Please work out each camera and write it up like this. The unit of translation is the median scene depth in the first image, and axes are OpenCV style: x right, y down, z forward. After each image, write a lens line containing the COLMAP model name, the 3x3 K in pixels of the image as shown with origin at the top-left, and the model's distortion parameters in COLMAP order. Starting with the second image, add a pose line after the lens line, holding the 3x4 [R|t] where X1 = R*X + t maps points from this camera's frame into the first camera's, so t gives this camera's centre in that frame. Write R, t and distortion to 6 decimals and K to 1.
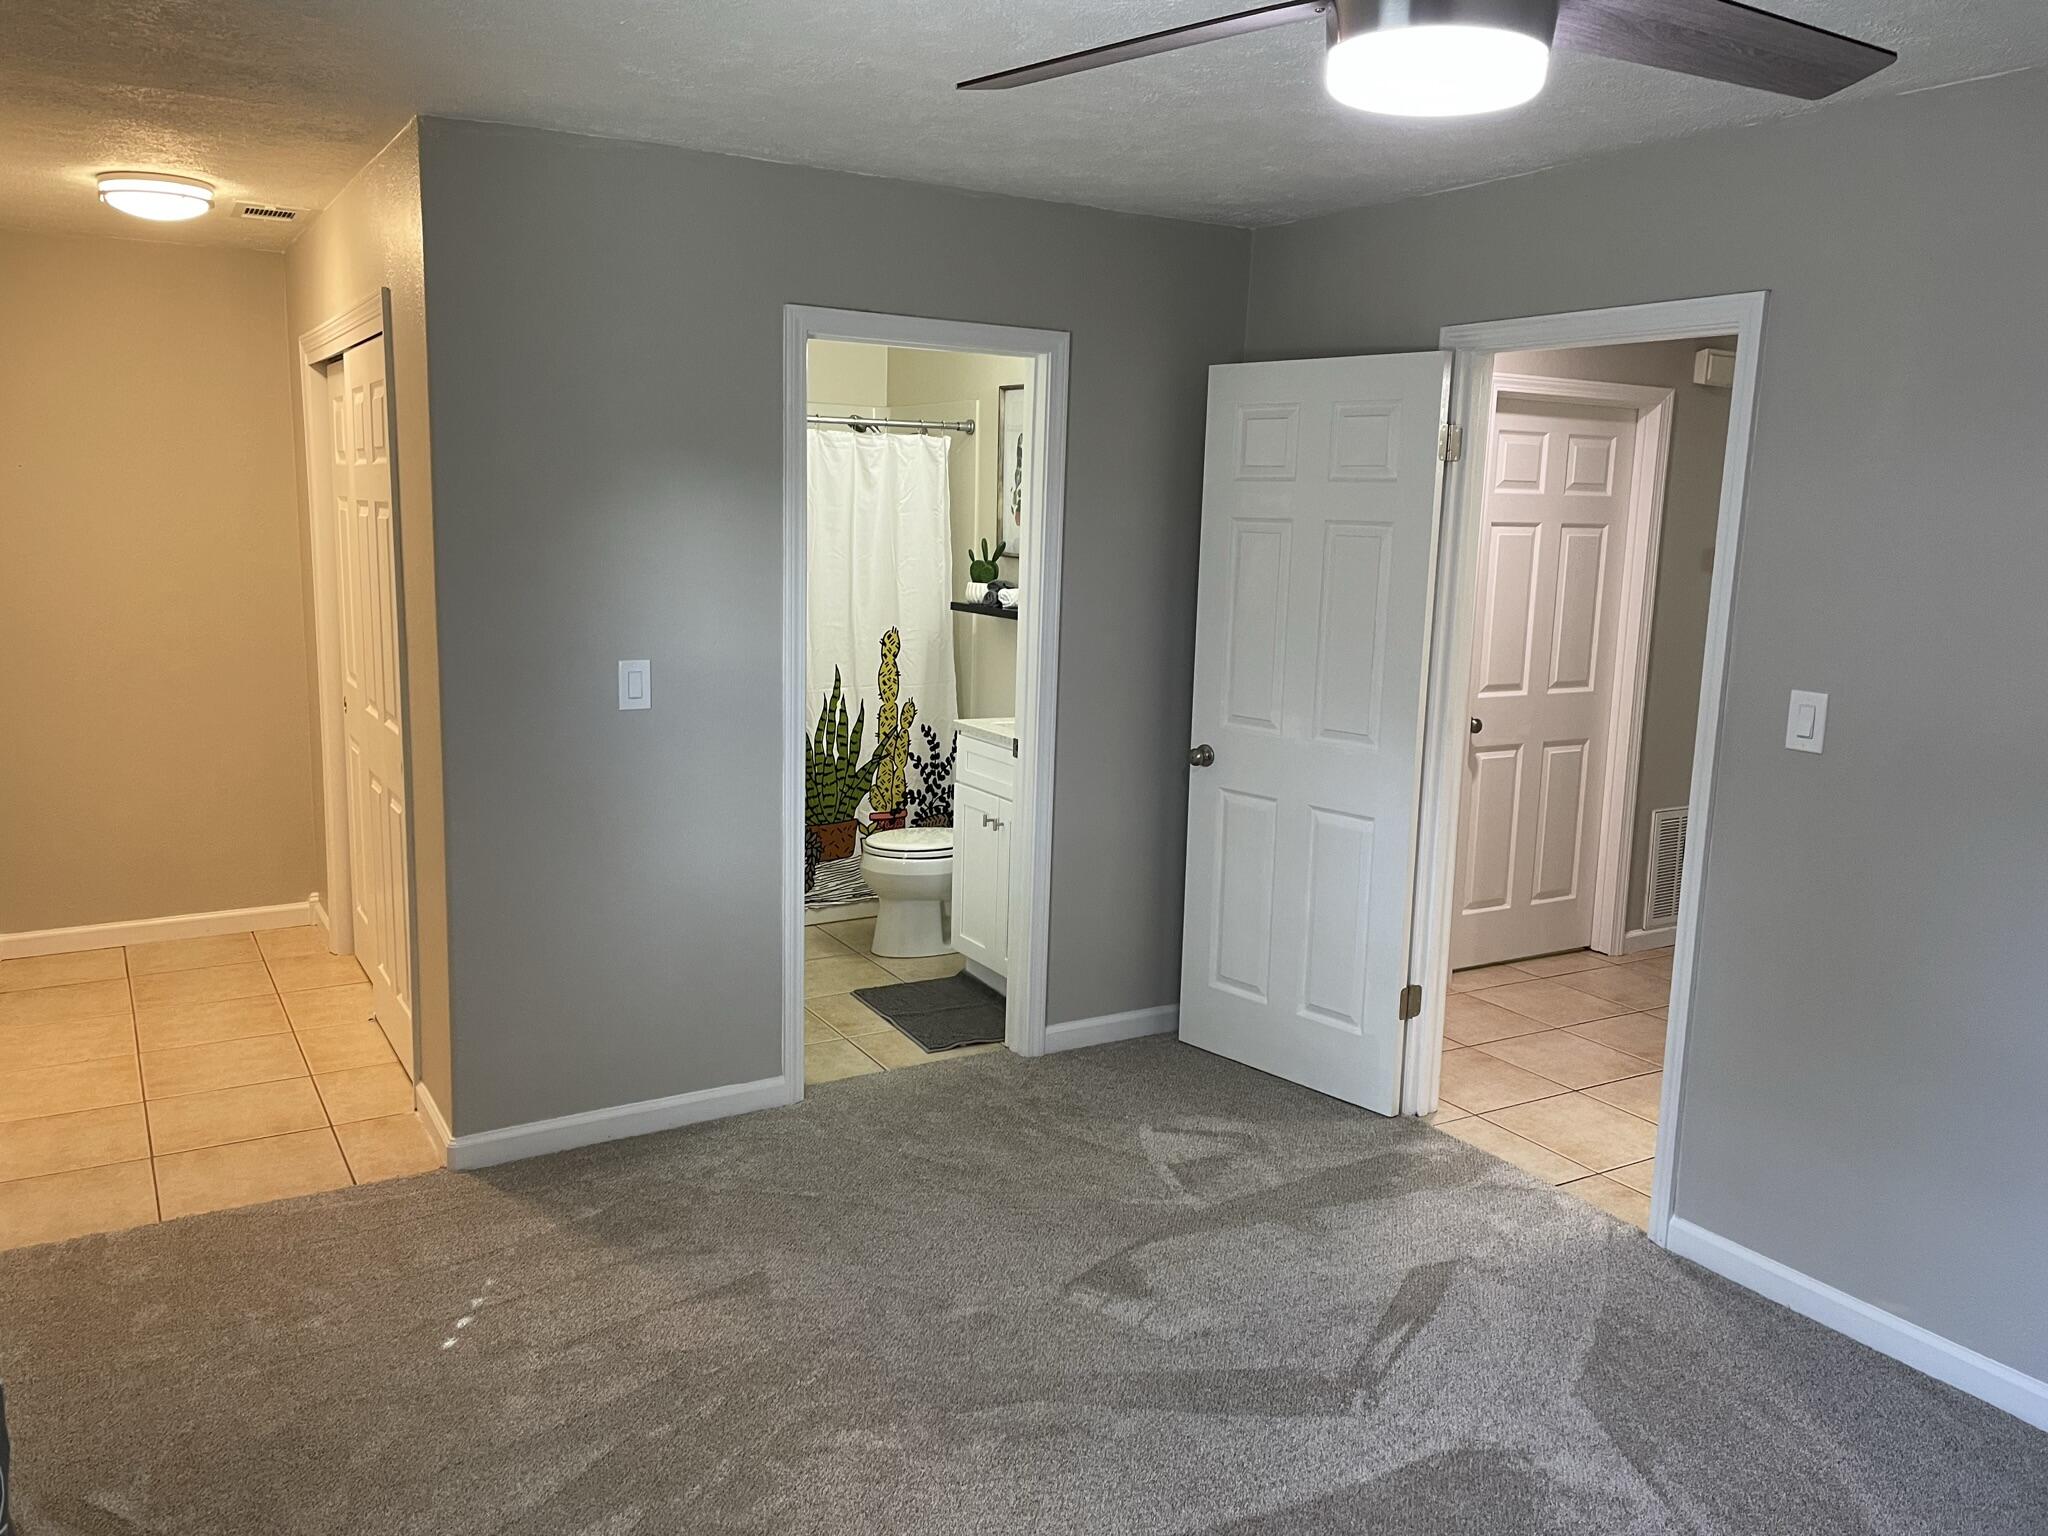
lens RADIAL K [[1537.5, 0, 1015.4], [0, 1537.5, 760.7], [0, 0, 1]] dist [0.086925, -0.108831]
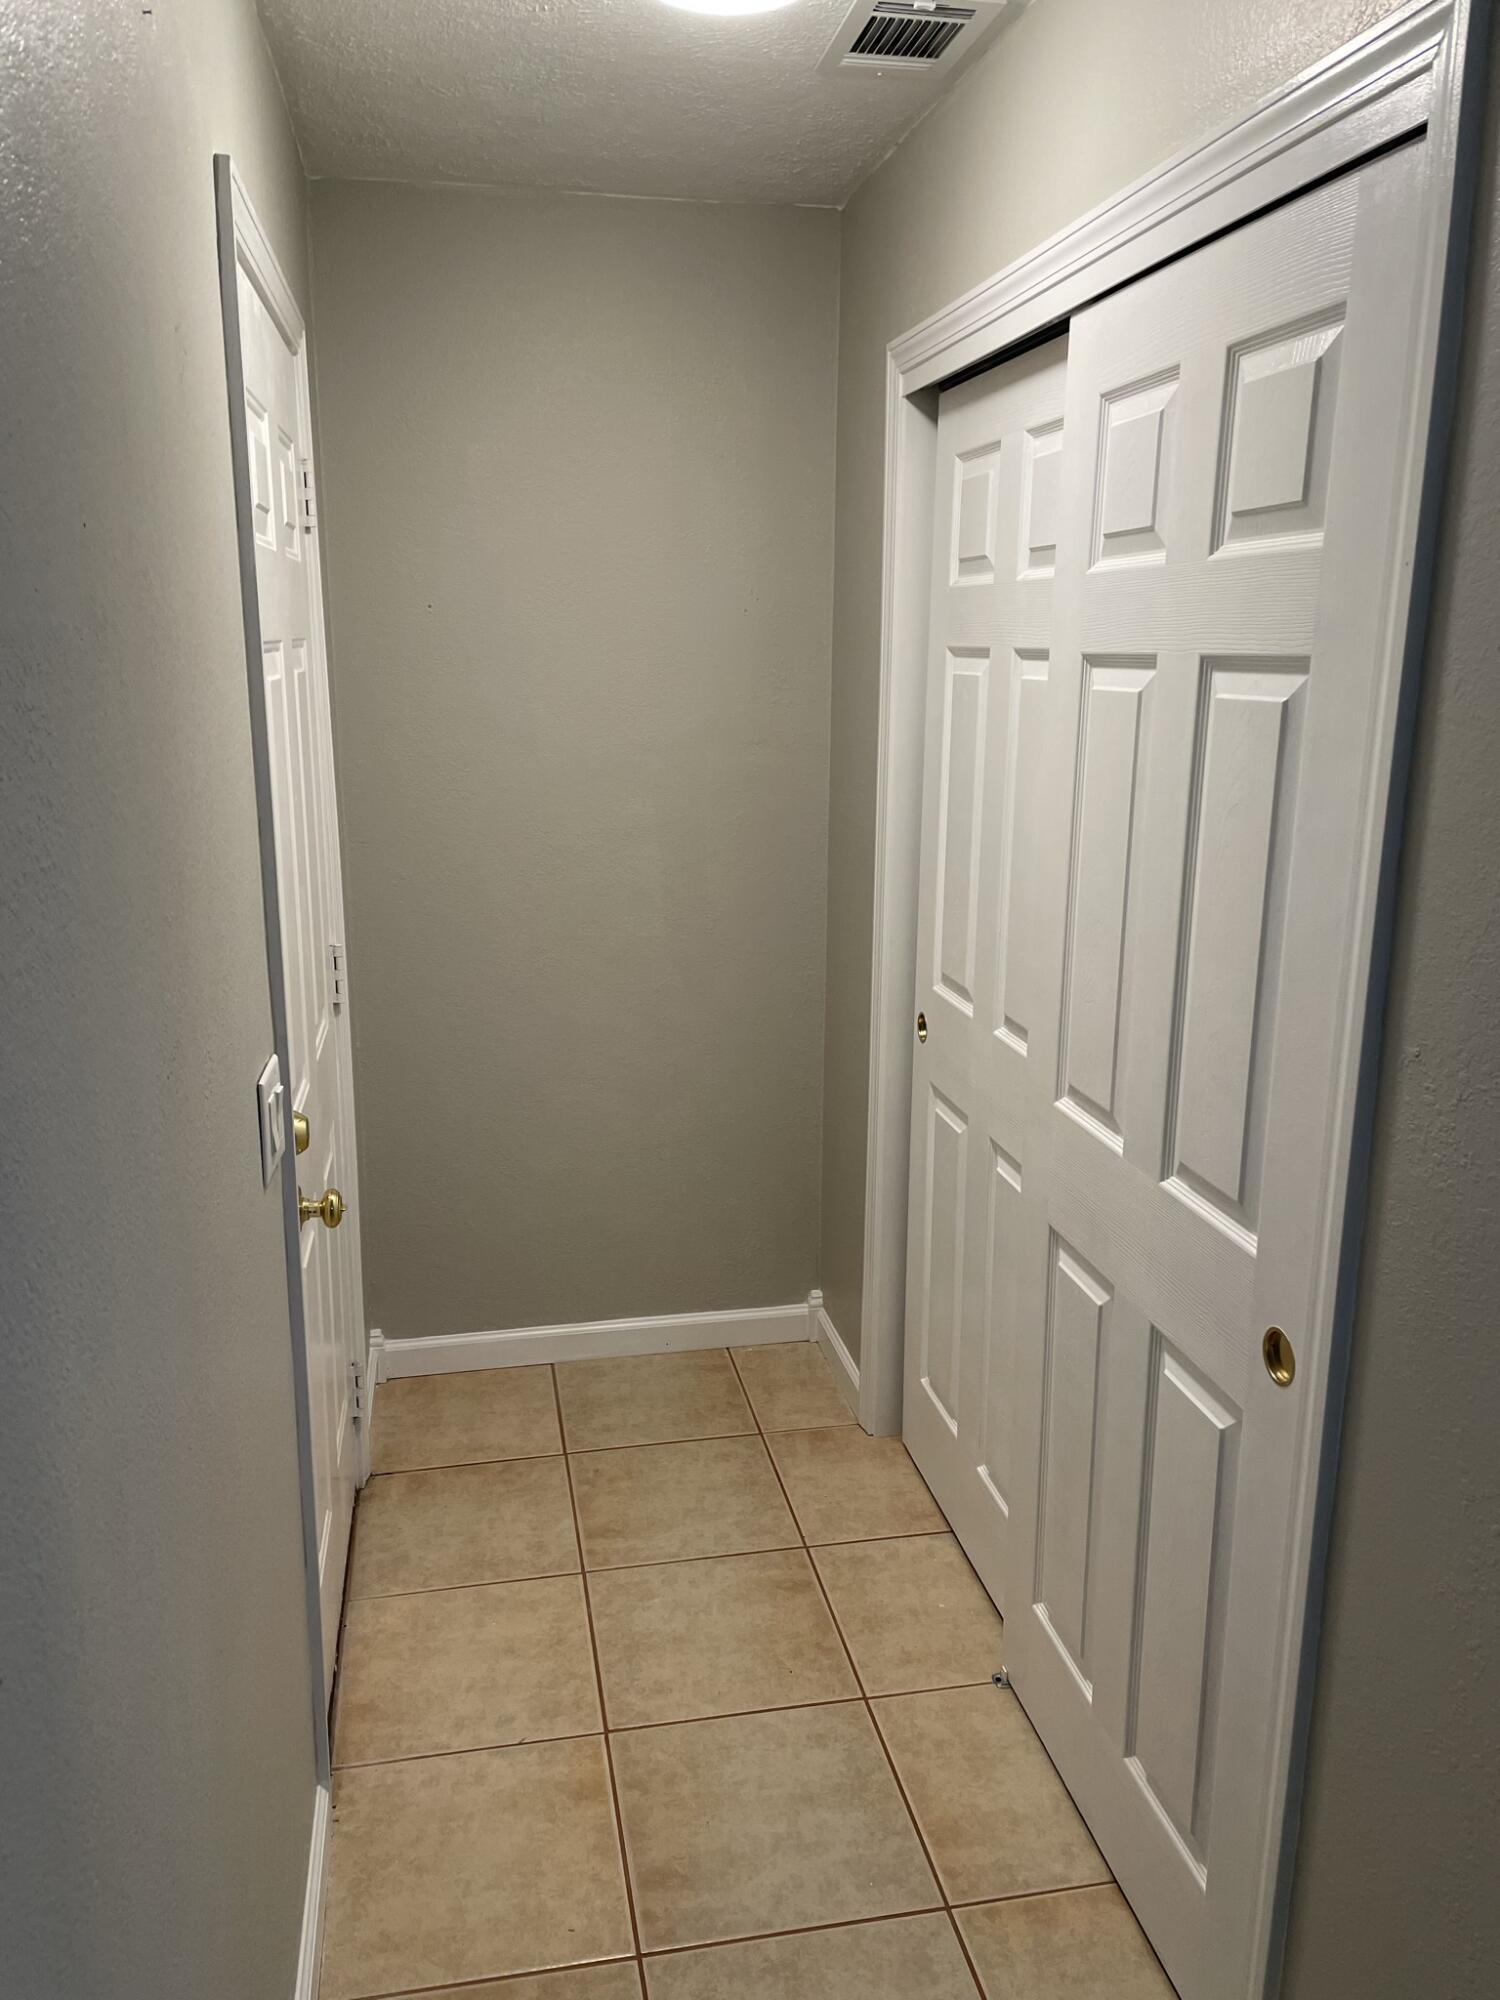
lens RADIAL K [[1501.5, 0, 758.6], [0, 1501.5, 992.1], [0, 0, 1]] dist [0.086925, -0.108831]
pose [[0.943151, 0.053641, -0.328007, -0.316864], [-0.033657, 0.997231, 0.066307, -0.084326], [0.330656, -0.051498, 0.942345, 0.484800]]
